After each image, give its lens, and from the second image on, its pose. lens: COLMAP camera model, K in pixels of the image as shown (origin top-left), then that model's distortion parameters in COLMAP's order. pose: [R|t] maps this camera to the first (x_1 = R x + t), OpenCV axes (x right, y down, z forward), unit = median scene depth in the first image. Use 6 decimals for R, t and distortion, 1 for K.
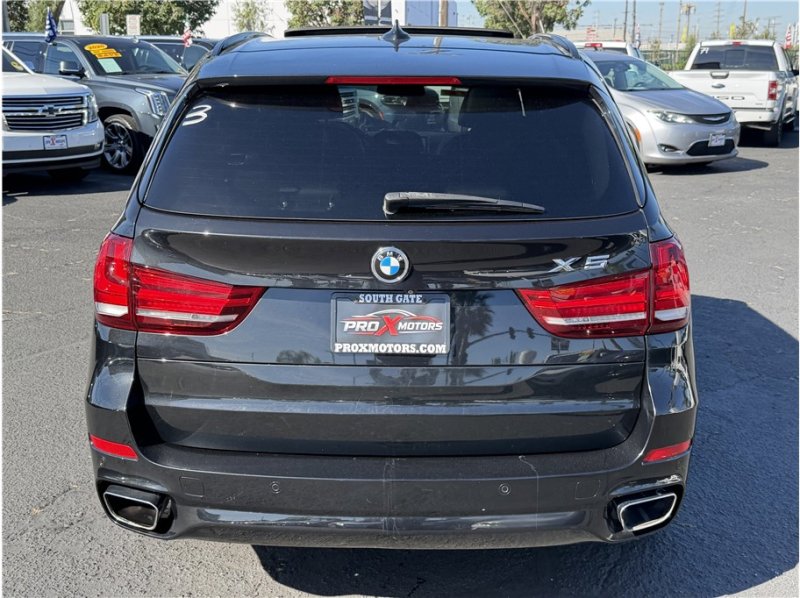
lens RADIAL K [[949.6, 0, 393.2], [0, 949.6, 300.3], [0, 0, 1]] dist [0.189674, -0.462334]
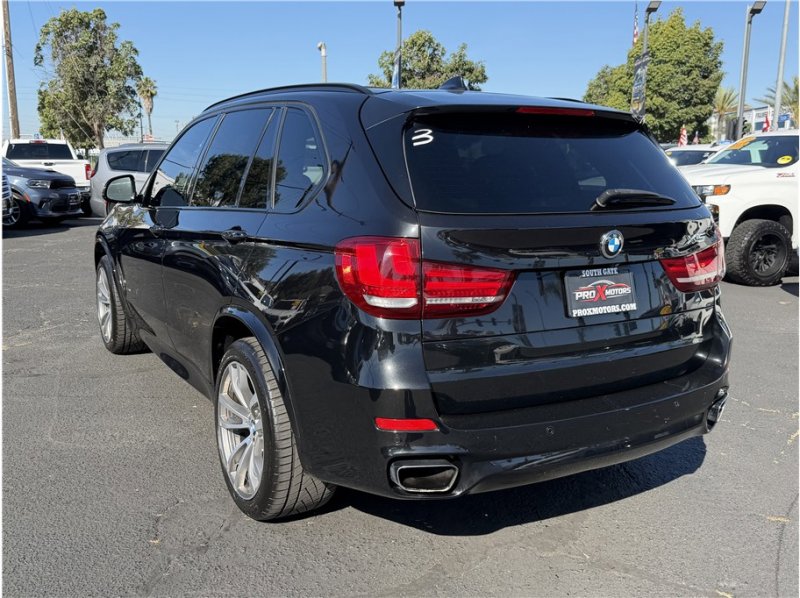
lens RADIAL K [[749.8, 0, 389.7], [0, 749.8, 297.6], [0, 0, 1]] dist [0.086175, -0.157535]
pose [[0.853214, -0.085473, 0.514510, -0.781977], [0.121610, 0.991892, -0.036888, 0.035797], [-0.507185, 0.094043, 0.856691, 0.256735]]
